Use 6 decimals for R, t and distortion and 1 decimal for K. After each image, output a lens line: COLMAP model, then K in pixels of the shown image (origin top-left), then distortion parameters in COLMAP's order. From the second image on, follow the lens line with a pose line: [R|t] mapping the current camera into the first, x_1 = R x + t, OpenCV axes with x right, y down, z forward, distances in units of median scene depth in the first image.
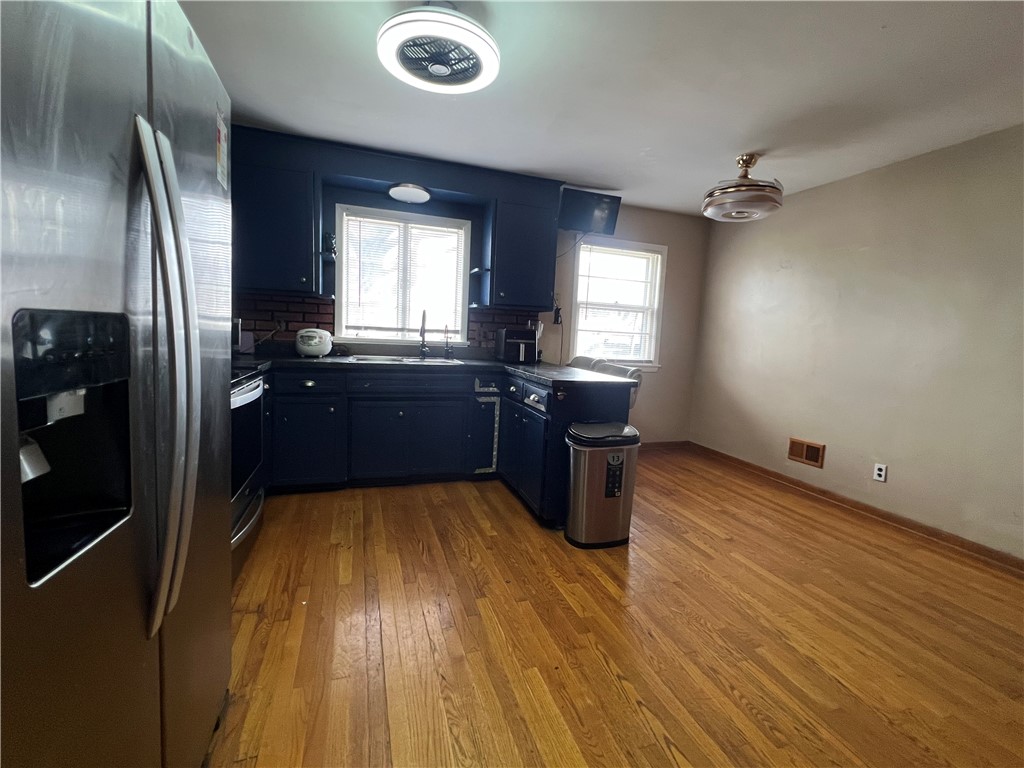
lens RADIAL K [[443.2, 0, 512.0], [0, 443.2, 381.3], [0, 0, 1]] dist [0.002620, 0.001019]
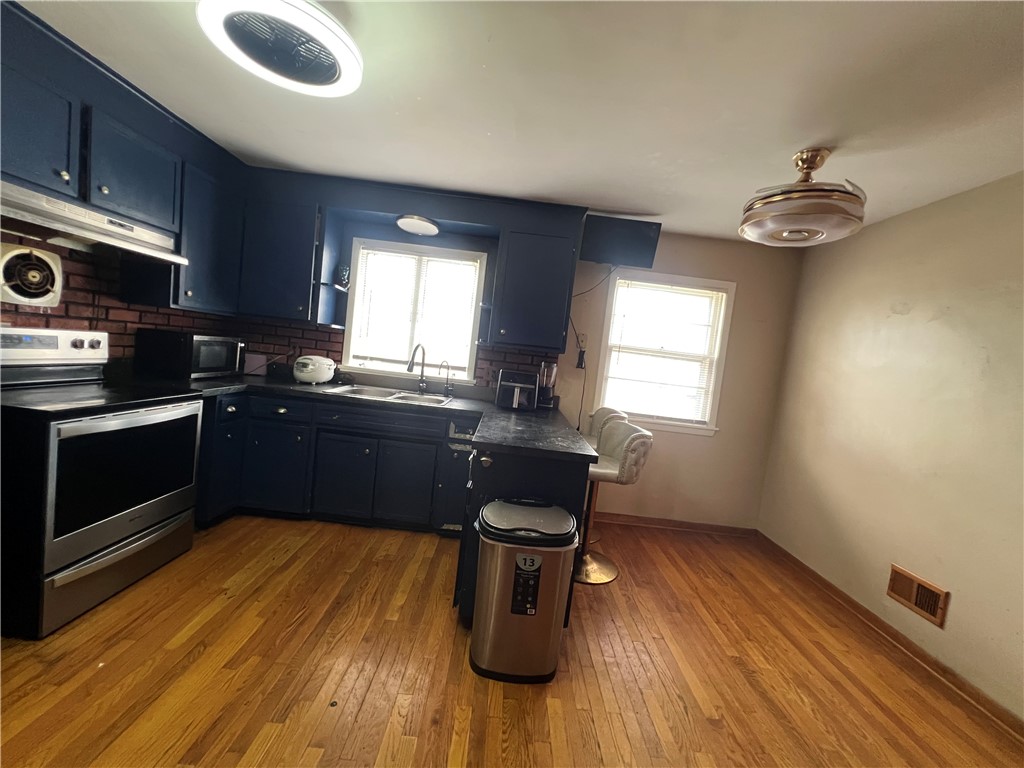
lens RADIAL K [[408.9, 0, 510.1], [0, 408.9, 381.6], [0, 0, 1]] dist [-0.002868, 0.001052]
pose [[0.945046, 0.084245, -0.315897, 0.283047], [-0.106325, 0.992902, -0.053293, -0.056805], [0.309165, 0.083952, 0.947296, 0.243345]]
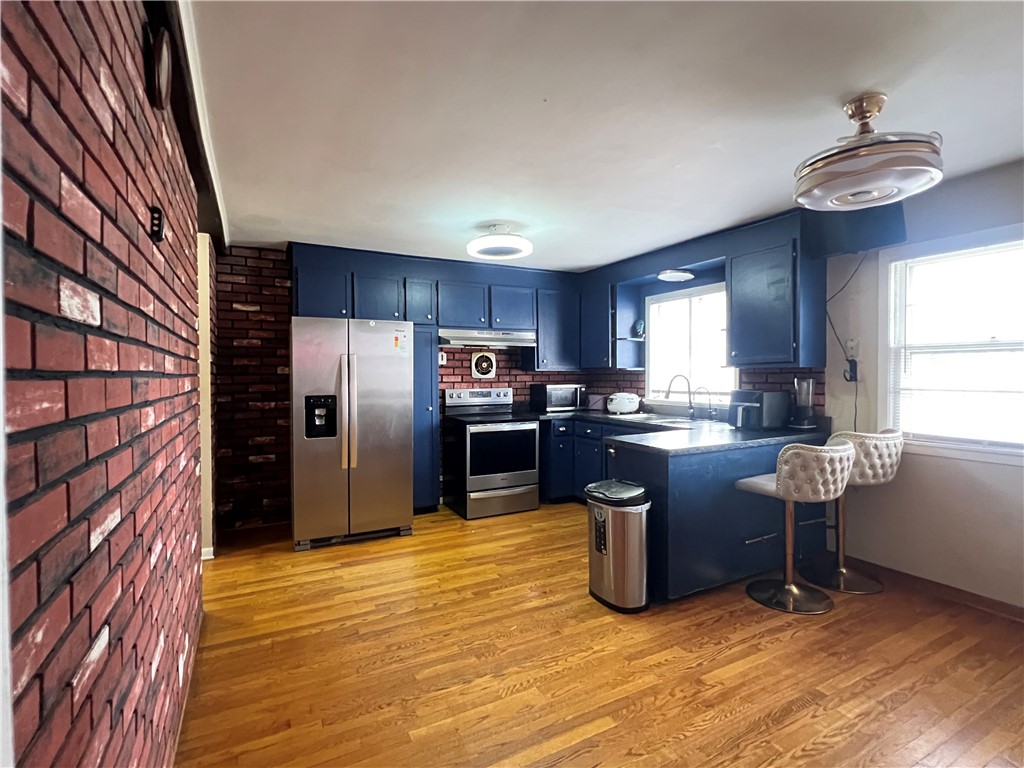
lens RADIAL K [[494.4, 0, 511.2], [0, 494.4, 381.7], [0, 0, 1]] dist [-0.000539, 0.000062]
pose [[0.159926, -0.032688, -0.986588, 0.991334], [-0.099003, 0.993881, -0.048978, -0.044299], [0.982152, 0.105508, 0.155711, 0.418851]]
